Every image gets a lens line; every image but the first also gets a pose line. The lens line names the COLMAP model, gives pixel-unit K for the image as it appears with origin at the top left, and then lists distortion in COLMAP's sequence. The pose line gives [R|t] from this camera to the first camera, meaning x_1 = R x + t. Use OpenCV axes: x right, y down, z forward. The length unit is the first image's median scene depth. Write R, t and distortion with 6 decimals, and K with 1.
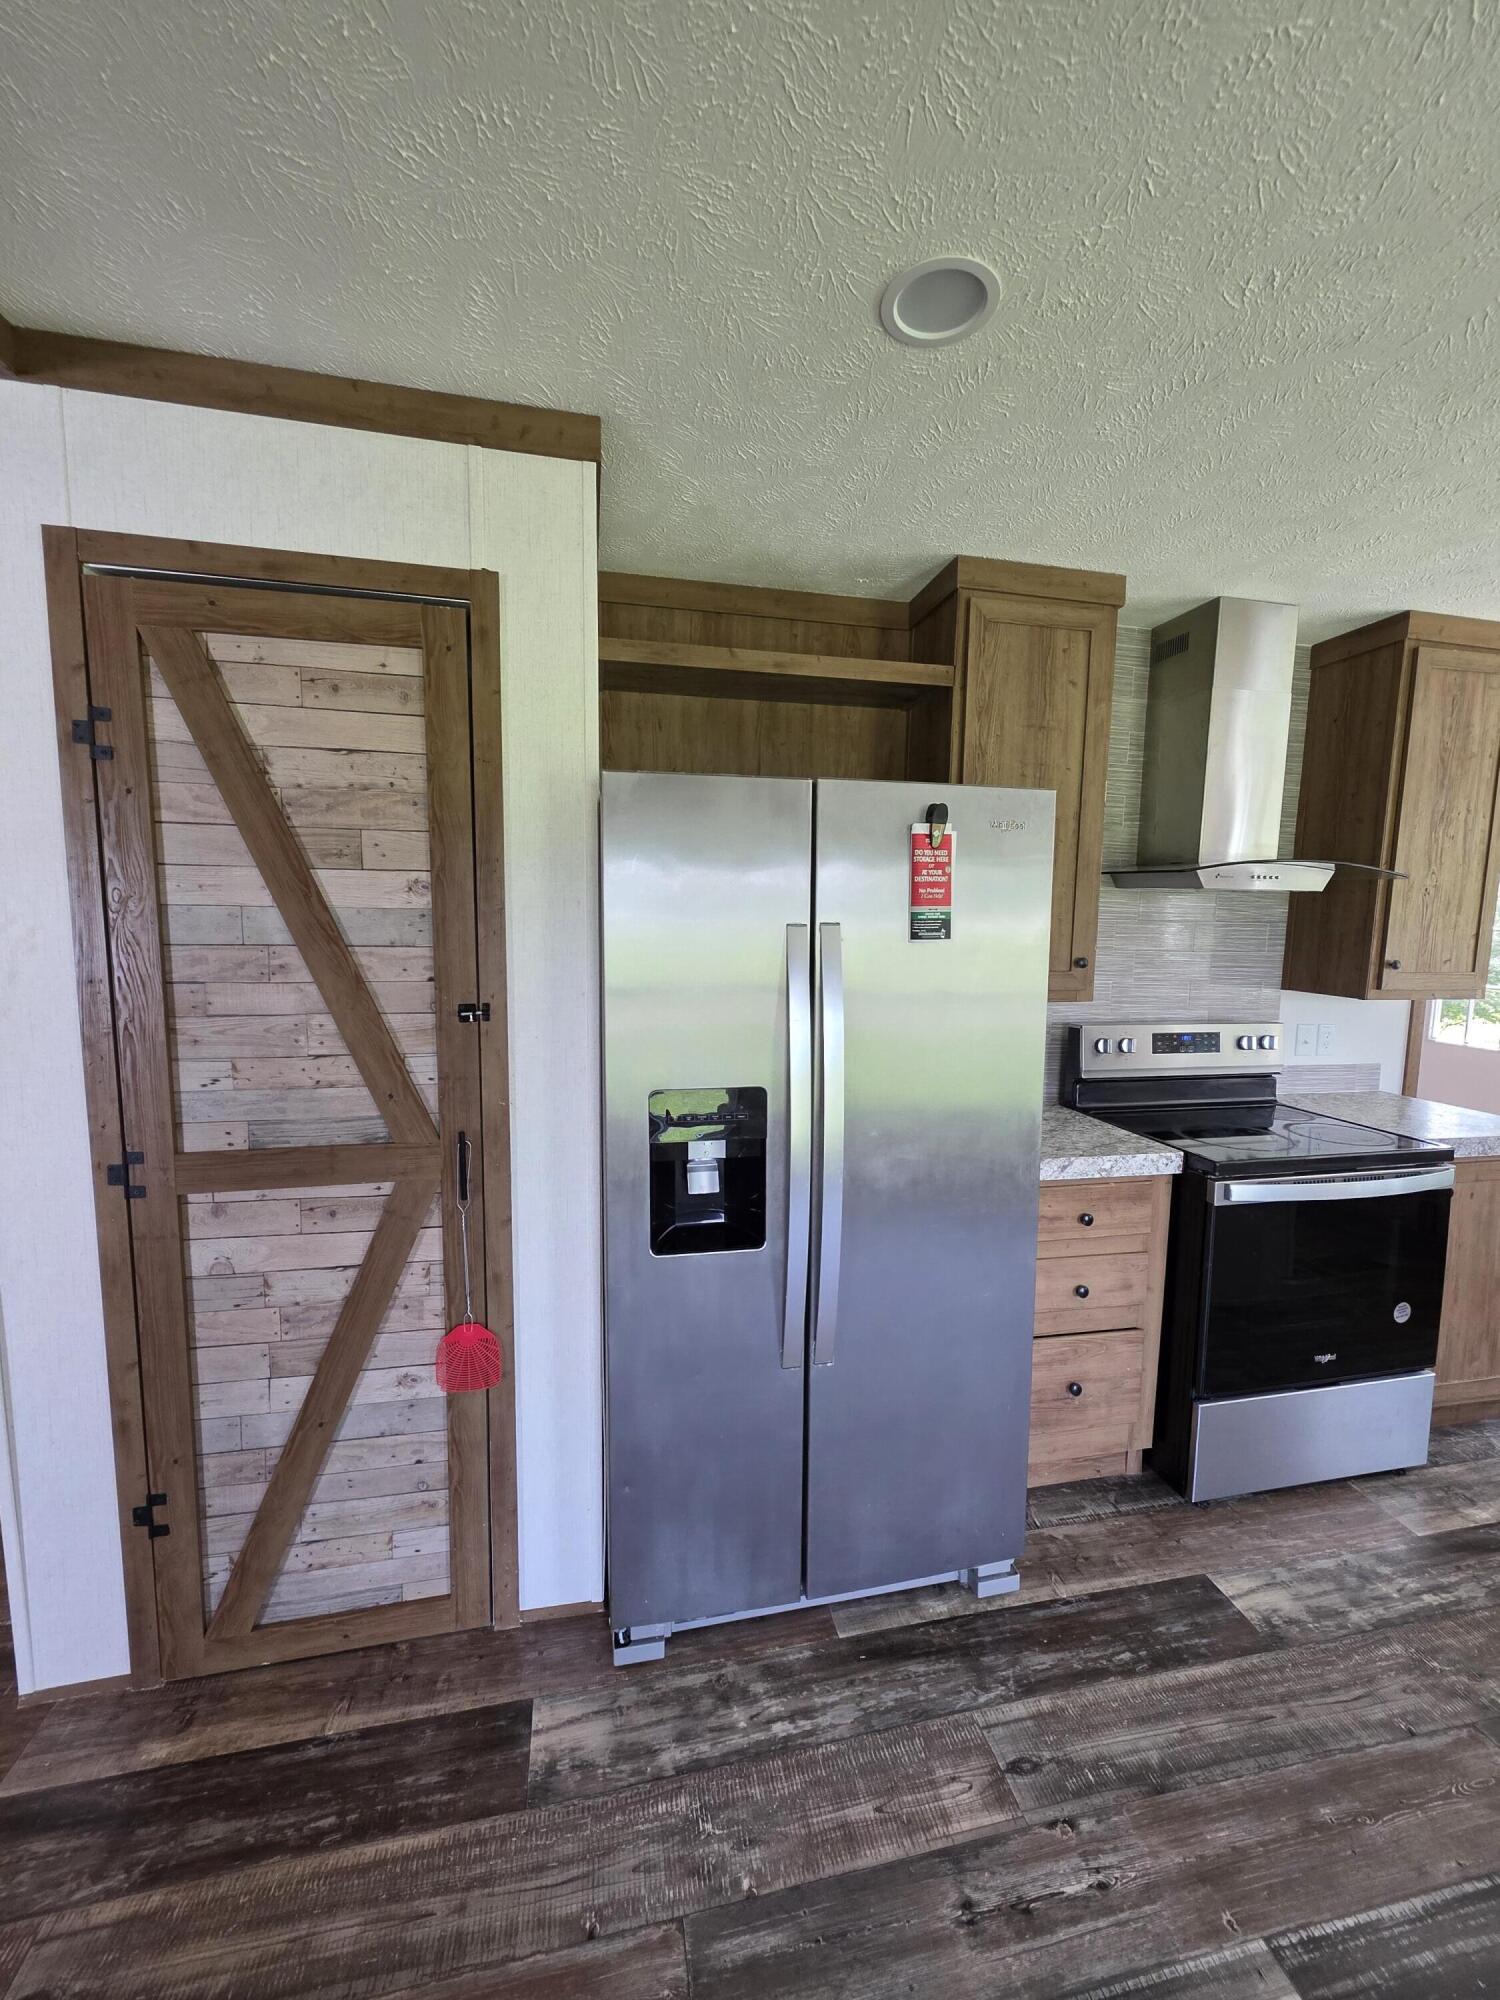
lens RADIAL K [[800.9, 0, 754.5], [0, 800.9, 1000.8], [0, 0, 1]] dist [-0.000072, 0.001050]
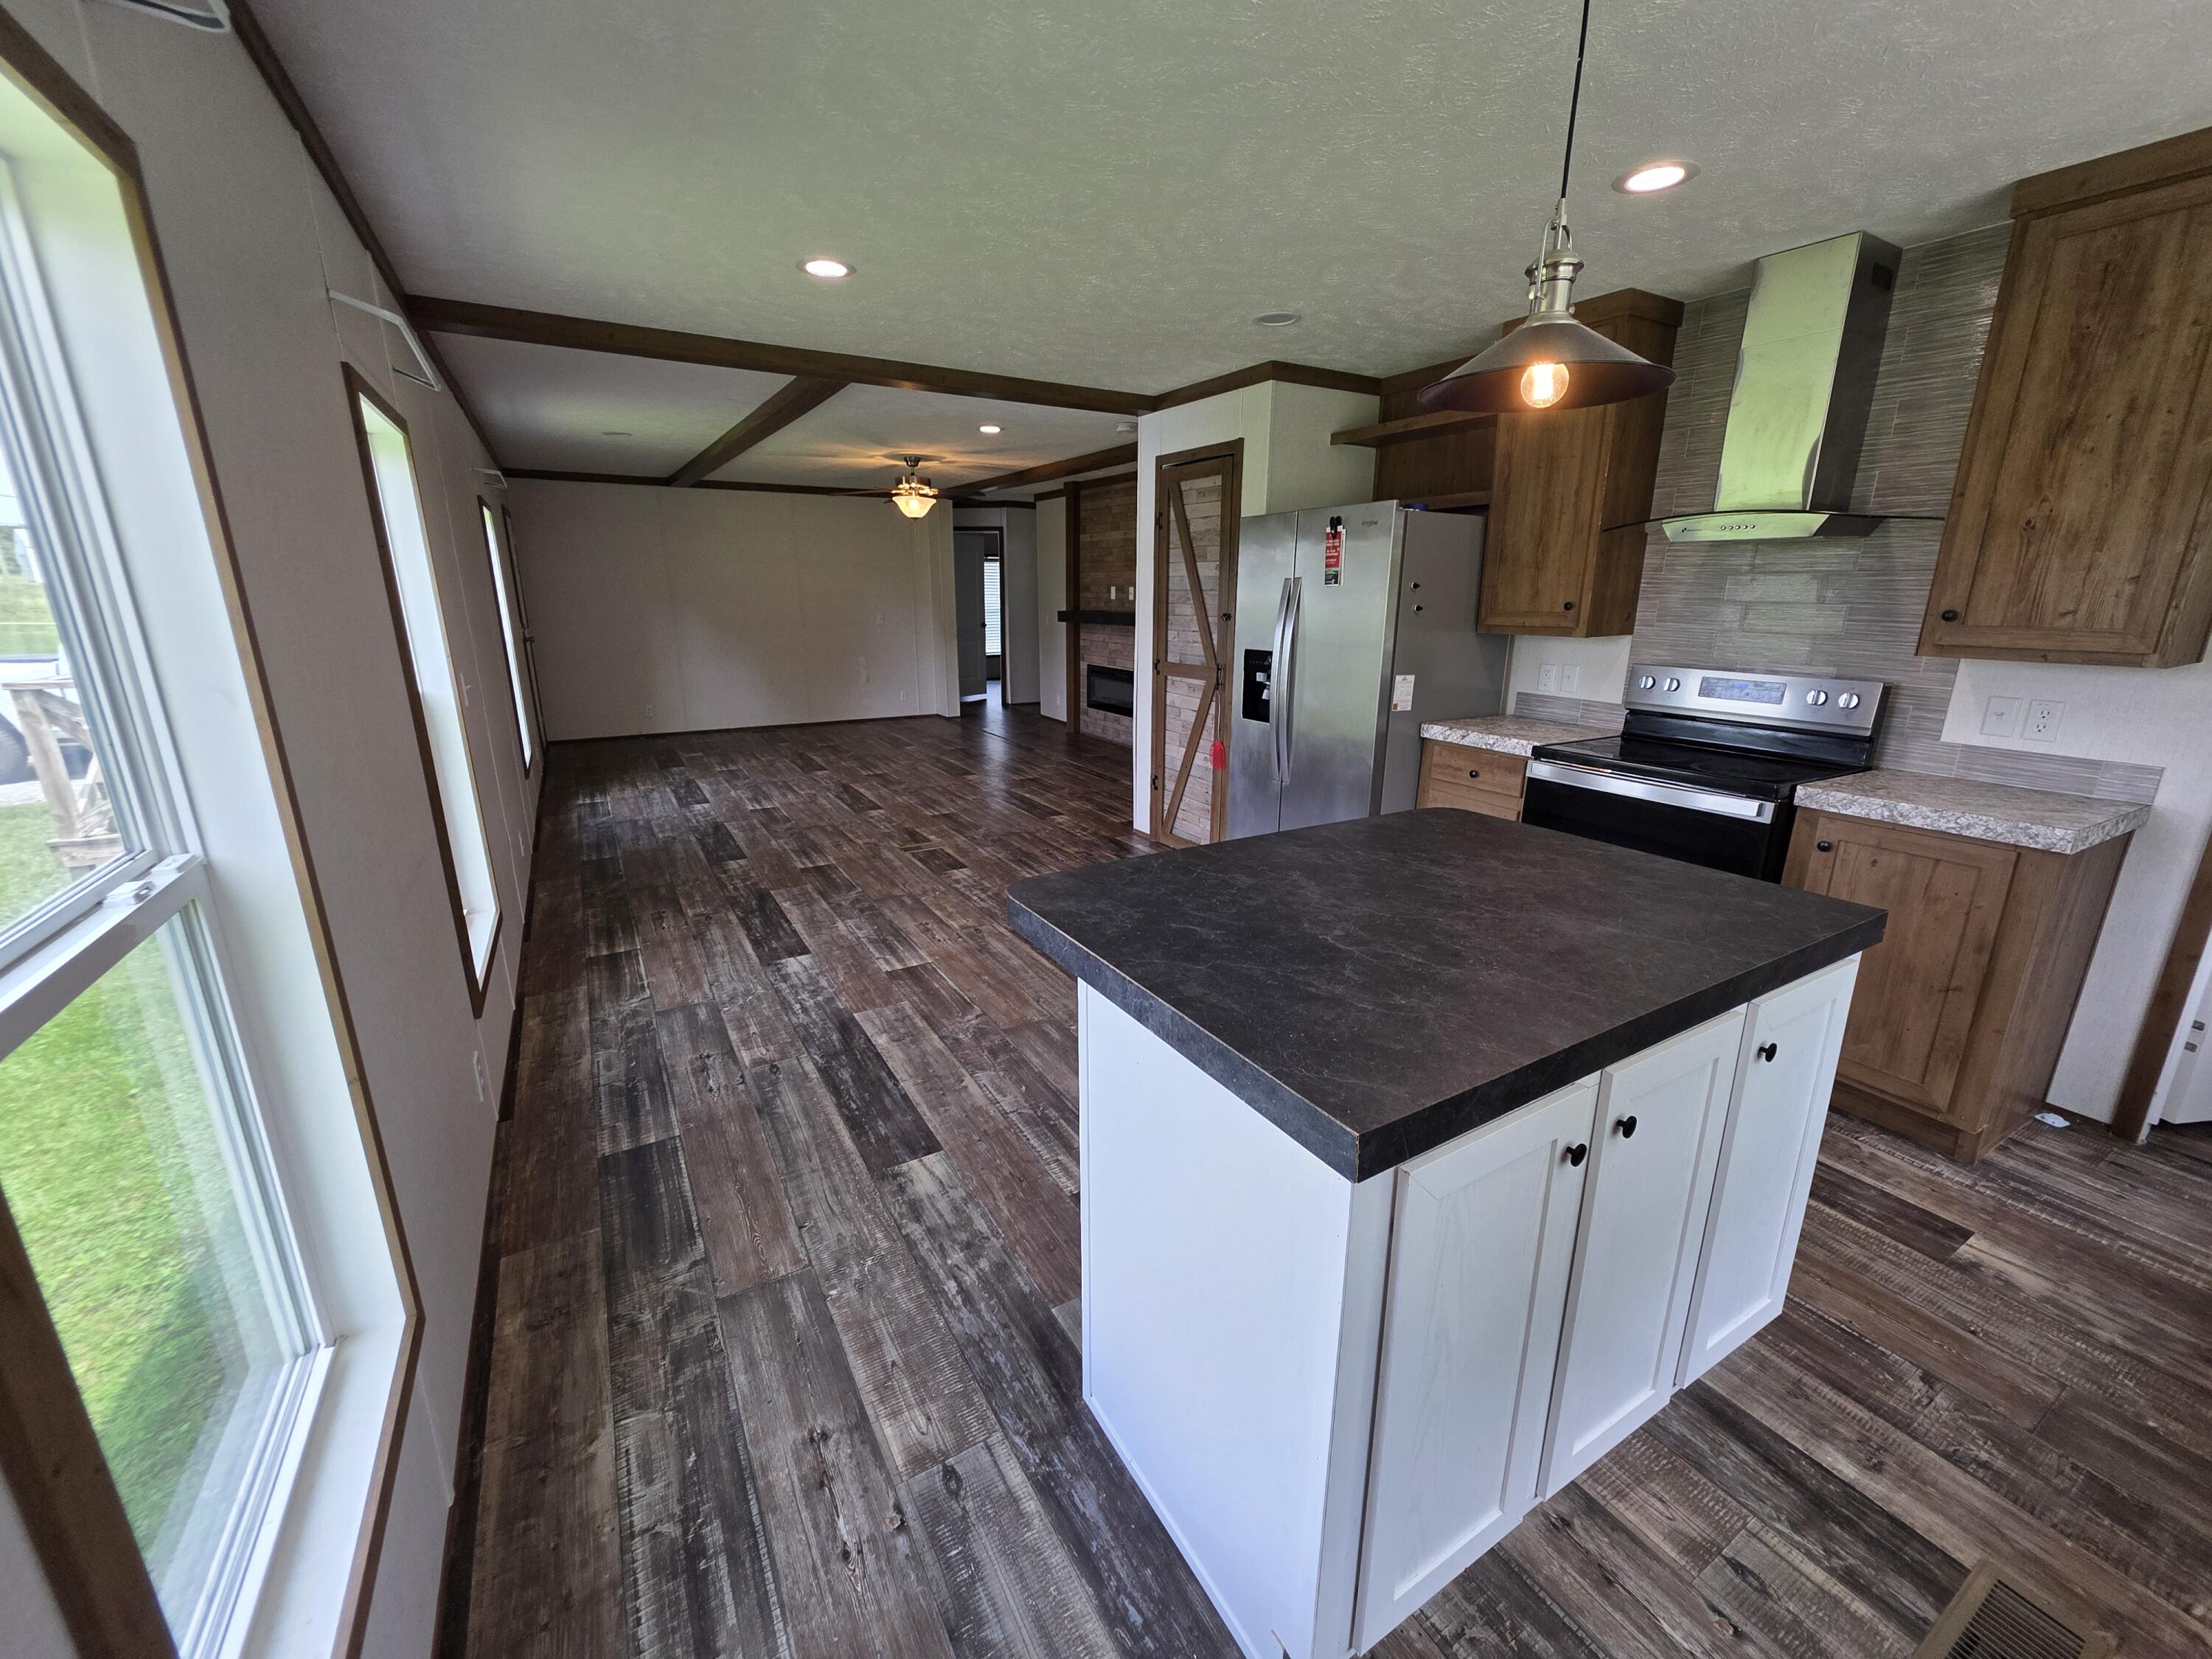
lens RADIAL K [[885.8, 0, 1104.9], [0, 885.8, 826.0], [0, 0, 1]] dist [-0.000072, 0.001050]
pose [[0.318635, 0.232784, -0.918849, 2.293306], [-0.099325, 0.972238, 0.211867, 0.103495], [0.942659, 0.023757, 0.332910, -0.298607]]
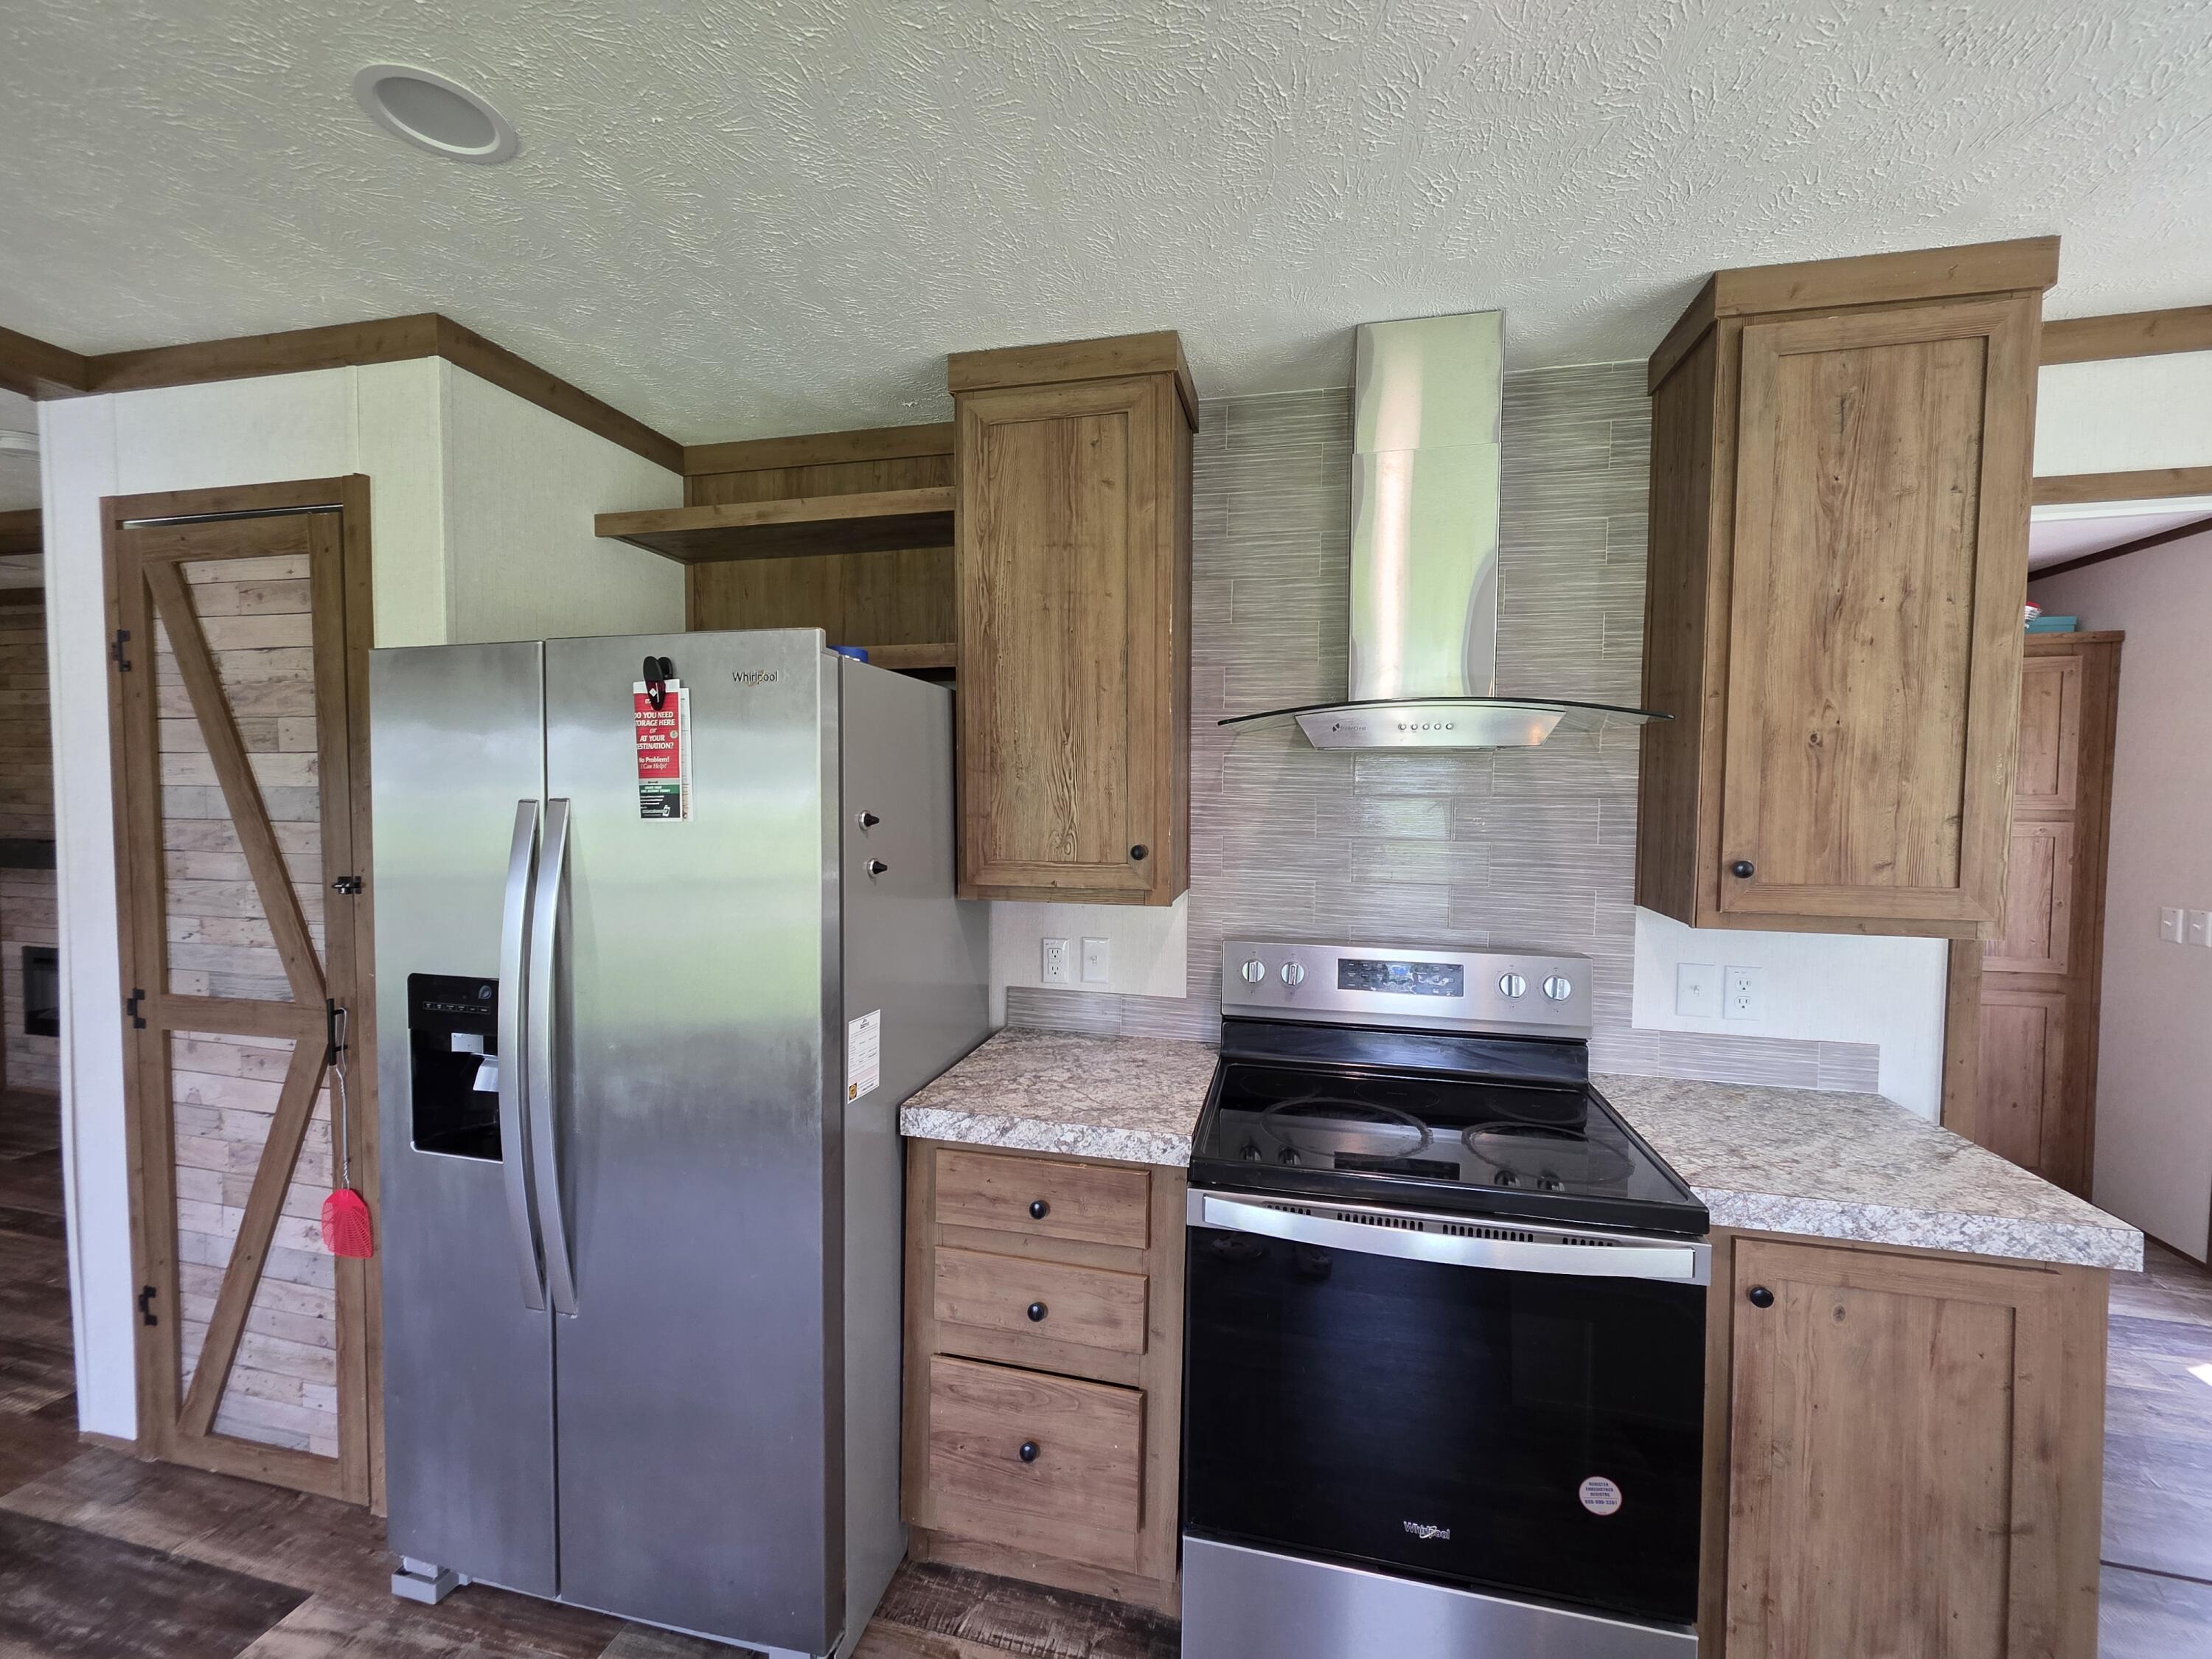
lens RADIAL K [[885.8, 0, 1104.9], [0, 885.8, 826.0], [0, 0, 1]] dist [-0.000072, 0.001050]
pose [[0.904200, 0.009443, -0.427005, 1.039055], [-0.039101, 0.997388, -0.060739, -0.030559], [0.425316, 0.071617, 0.902207, 0.367703]]
